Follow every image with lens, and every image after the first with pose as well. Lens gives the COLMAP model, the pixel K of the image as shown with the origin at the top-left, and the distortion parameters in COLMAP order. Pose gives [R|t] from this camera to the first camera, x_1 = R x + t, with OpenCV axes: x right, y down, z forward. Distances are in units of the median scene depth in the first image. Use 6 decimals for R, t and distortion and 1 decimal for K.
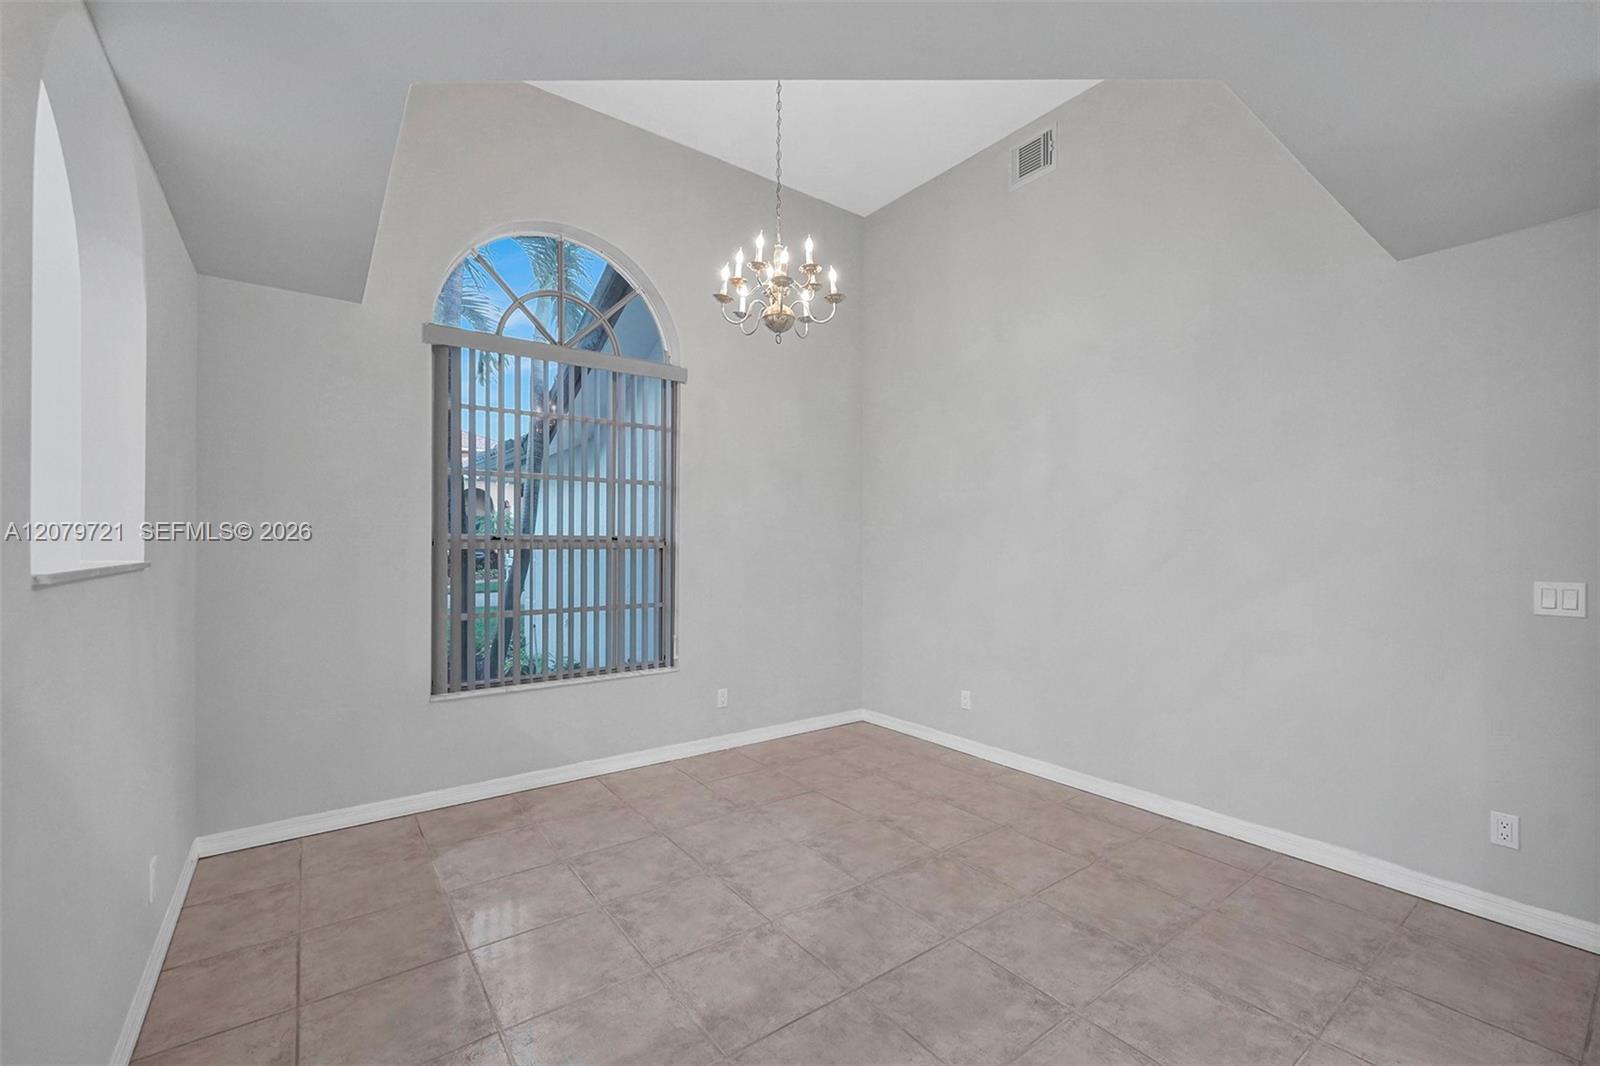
lens RADIAL K [[664.3, 0, 802.0], [0, 664.3, 544.5], [0, 0, 1]] dist [0.001833, -0.000507]
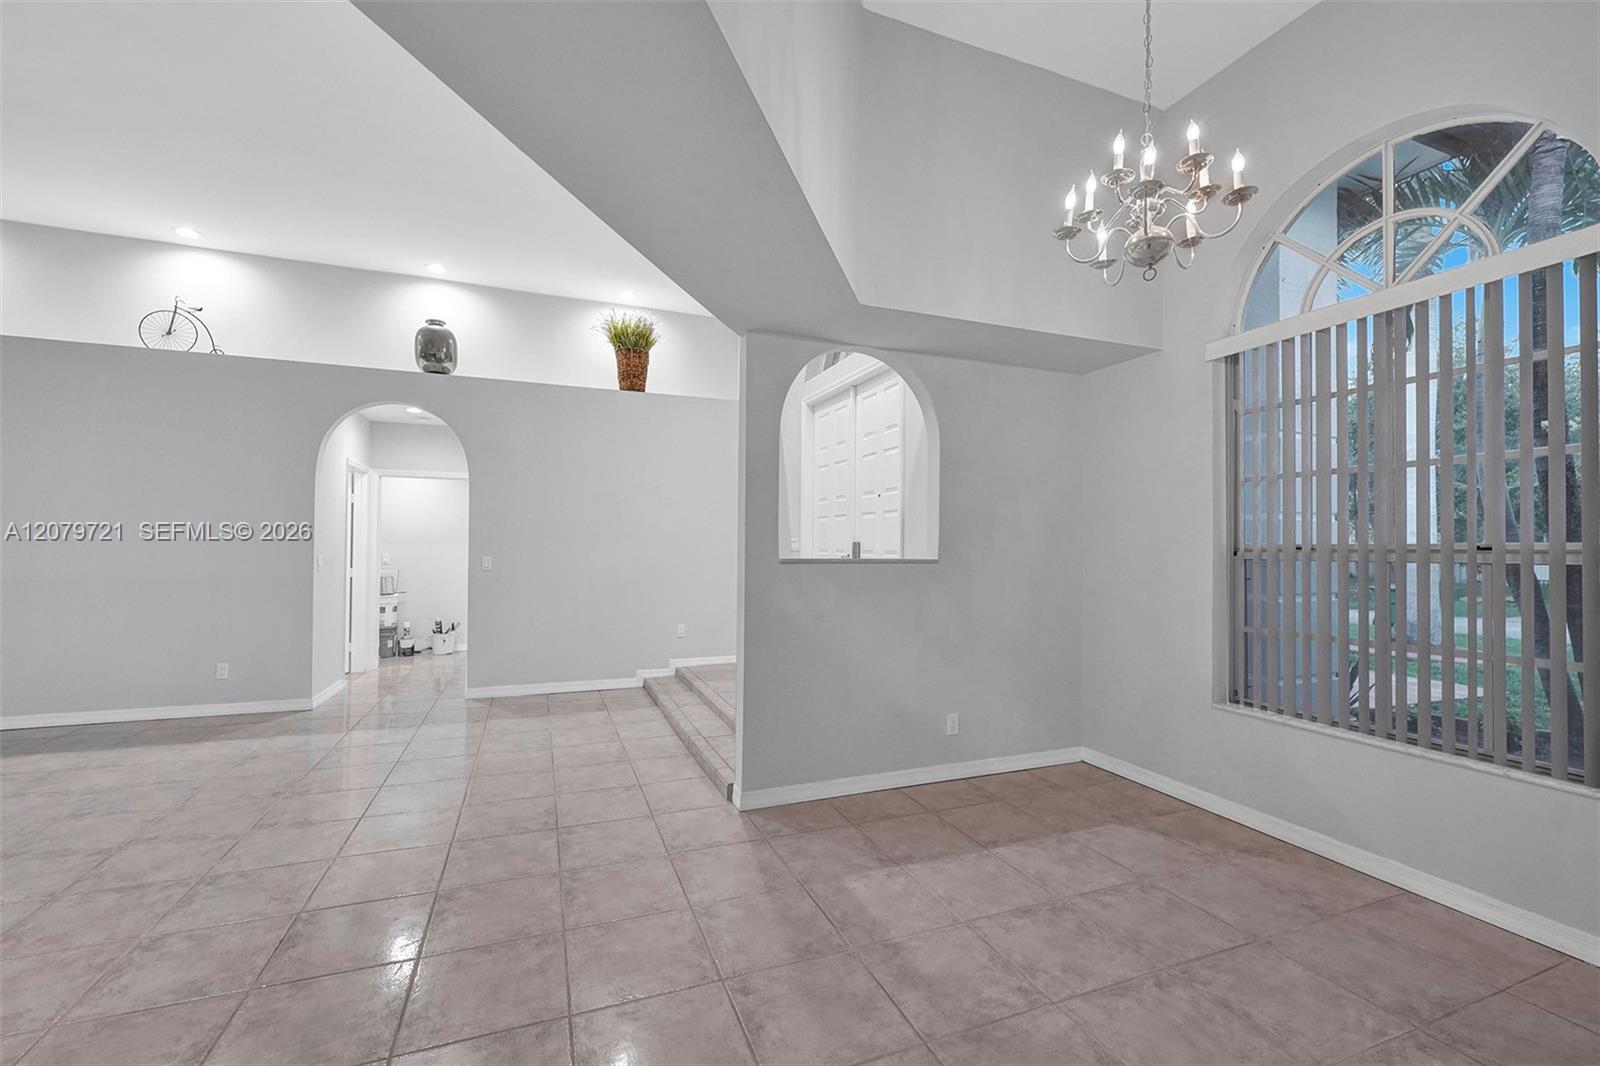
lens RADIAL K [[664.3, 0, 788.9], [0, 664.3, 534.7], [0, 0, 1]] dist [0.001833, -0.000507]
pose [[-0.272418, -0.024227, -0.961874, 0.775270], [-0.012160, 0.999690, -0.021736, 0.001647], [0.962102, 0.005776, -0.272628, 0.814014]]
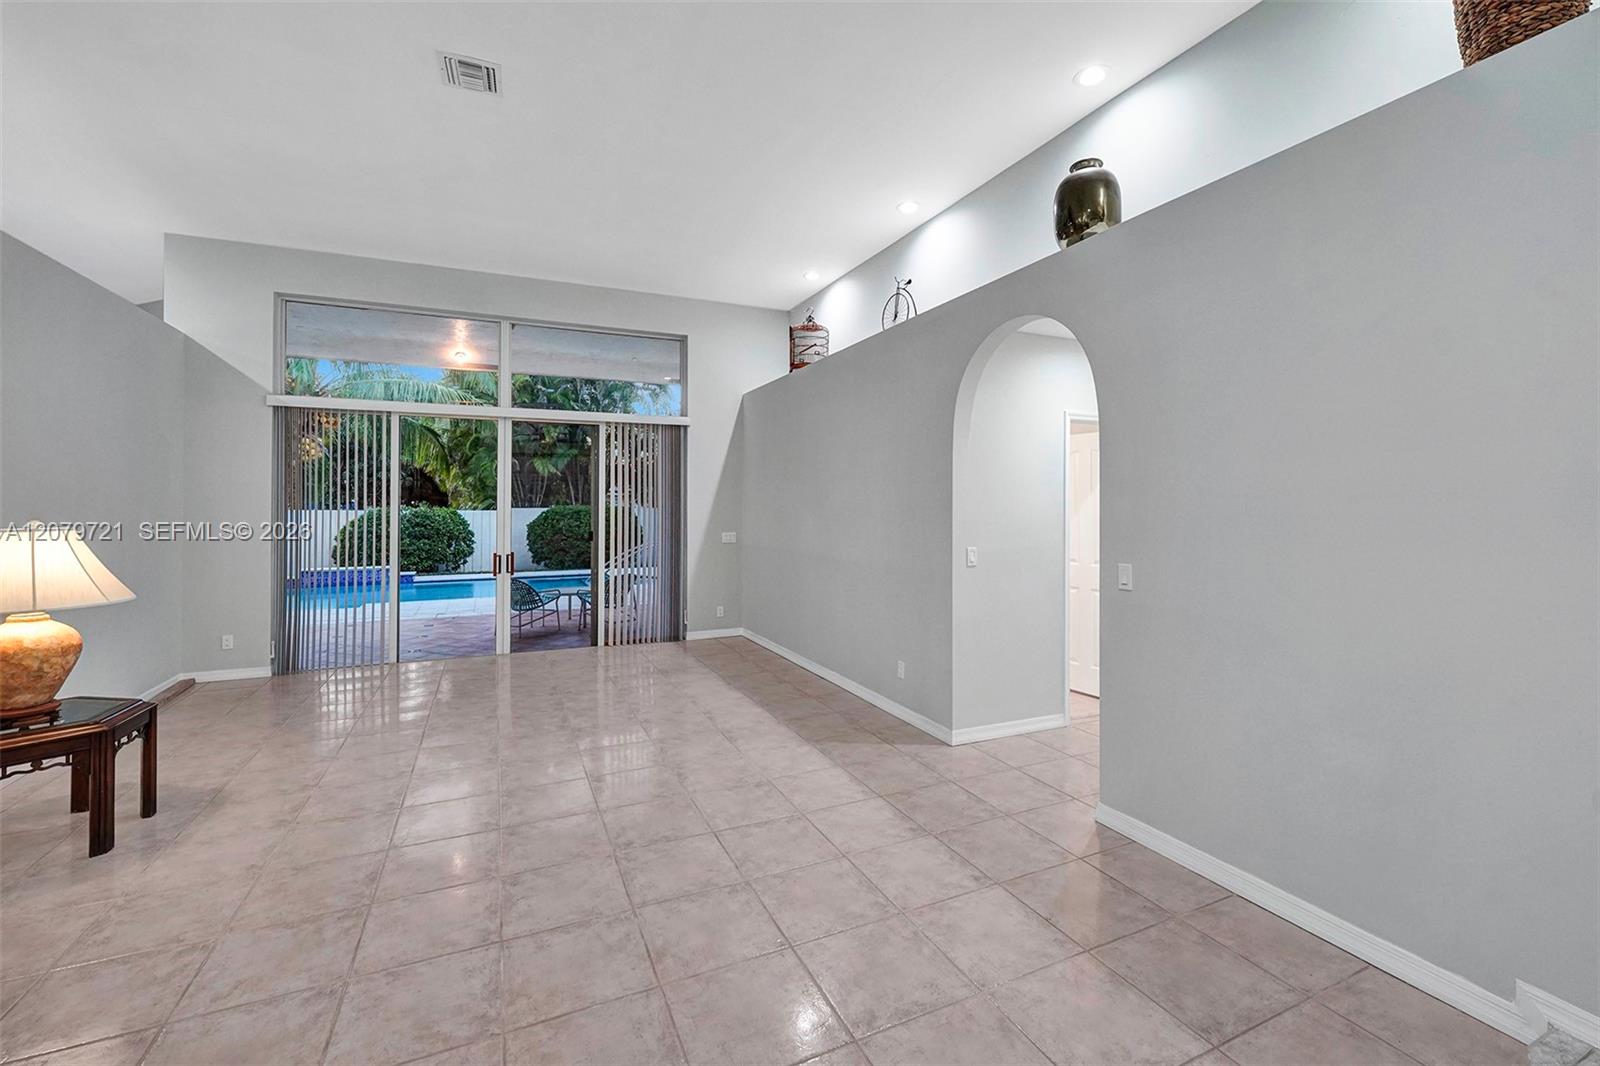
lens RADIAL K [[664.3, 0, 810.3], [0, 664.3, 512.7], [0, 0, 1]] dist [0.001833, -0.000507]
pose [[-0.977858, -0.005140, 0.209208, -0.790284], [-0.002440, 0.999910, 0.013162, -0.064899], [-0.209256, 0.012360, -0.977783, 0.475491]]
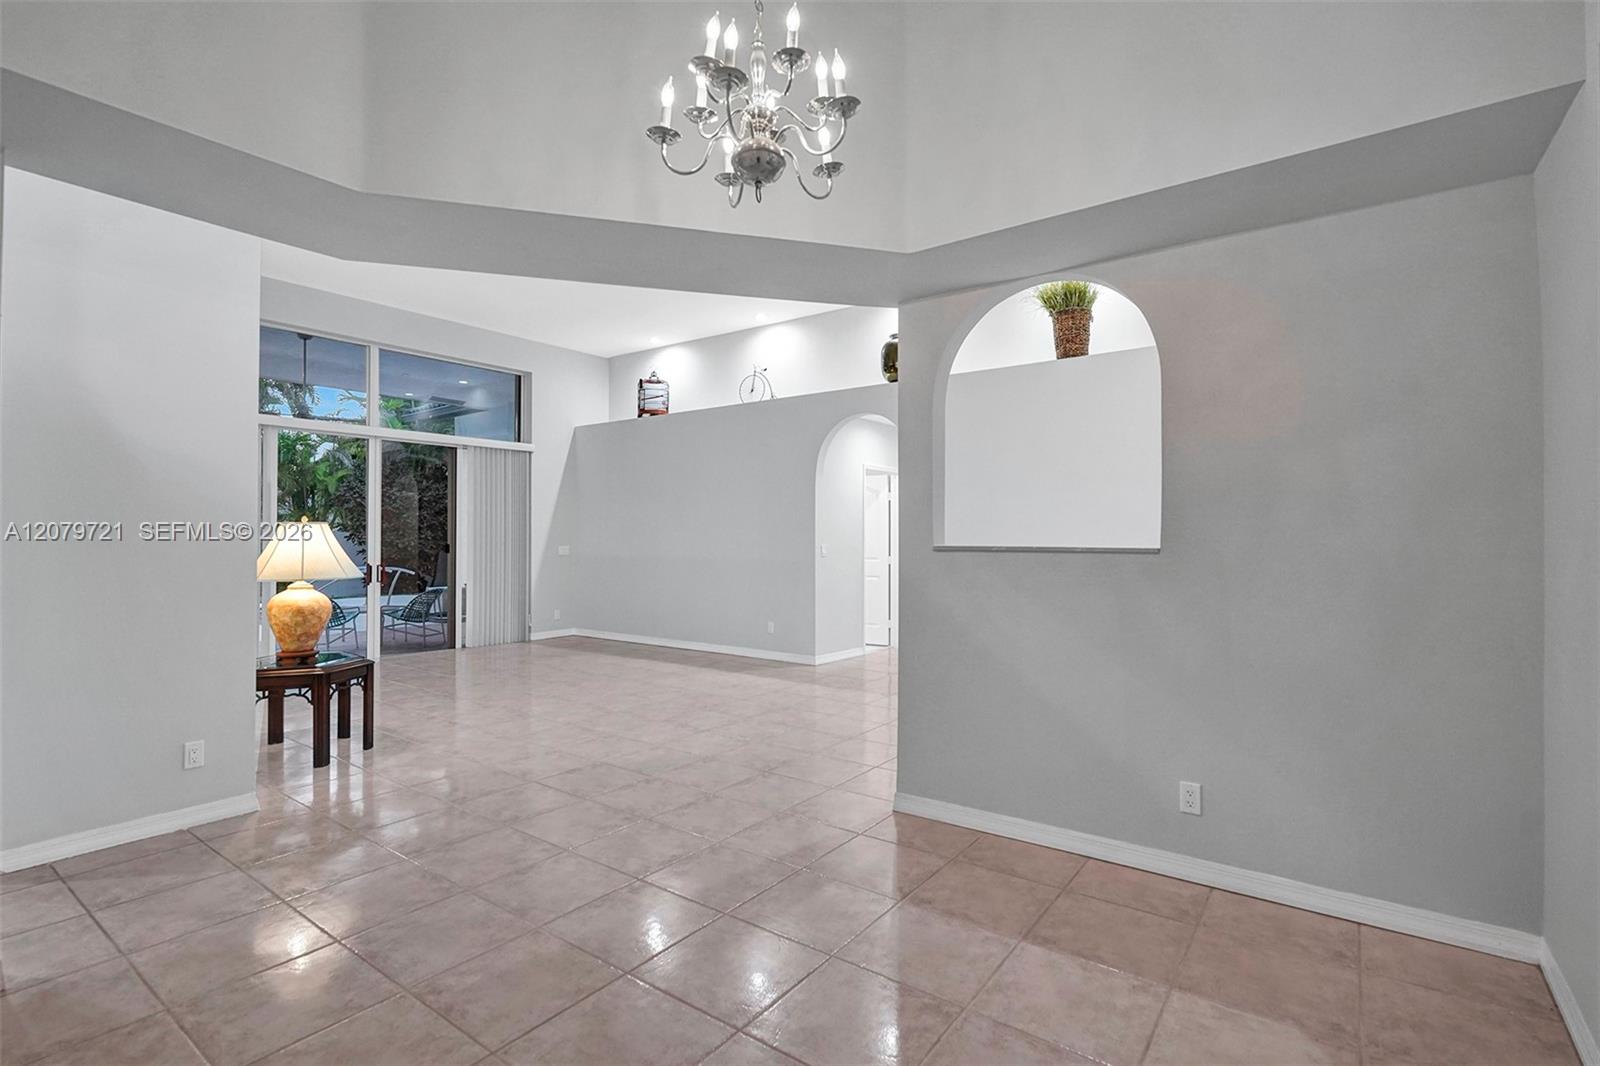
lens RADIAL K [[752.6, 0, 792.7], [0, 752.6, 533.0], [0, 0, 1]] dist [-0.001763, 0.000612]
pose [[-0.959296, -0.006595, -0.282325, 0.125734], [-0.005726, 0.999976, -0.003905, 0.004033], [0.282344, -0.002129, -0.959311, 1.656779]]
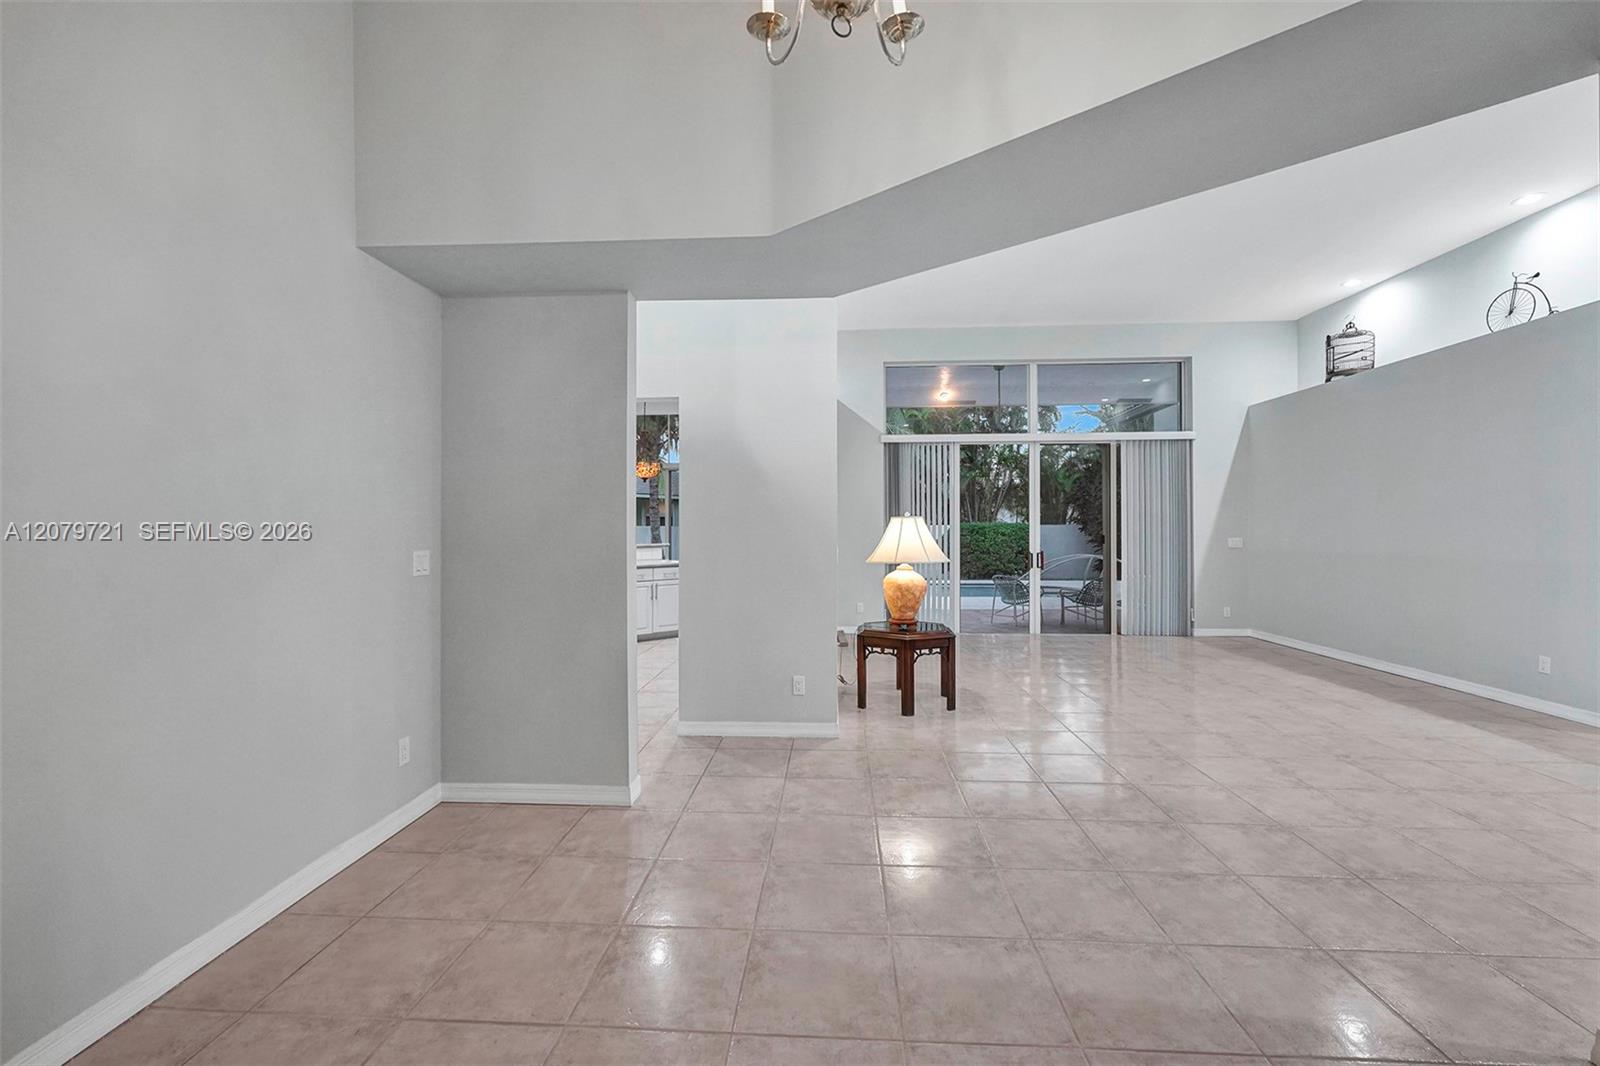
lens RADIAL K [[664.3, 0, 802.1], [0, 664.3, 522.1], [0, 0, 1]] dist [0.001833, -0.000507]
pose [[-0.764618, 0.005625, 0.644459, -0.286138], [0.001350, 0.999974, -0.007127, 0.008384], [-0.644482, -0.004579, -0.764605, 1.329437]]
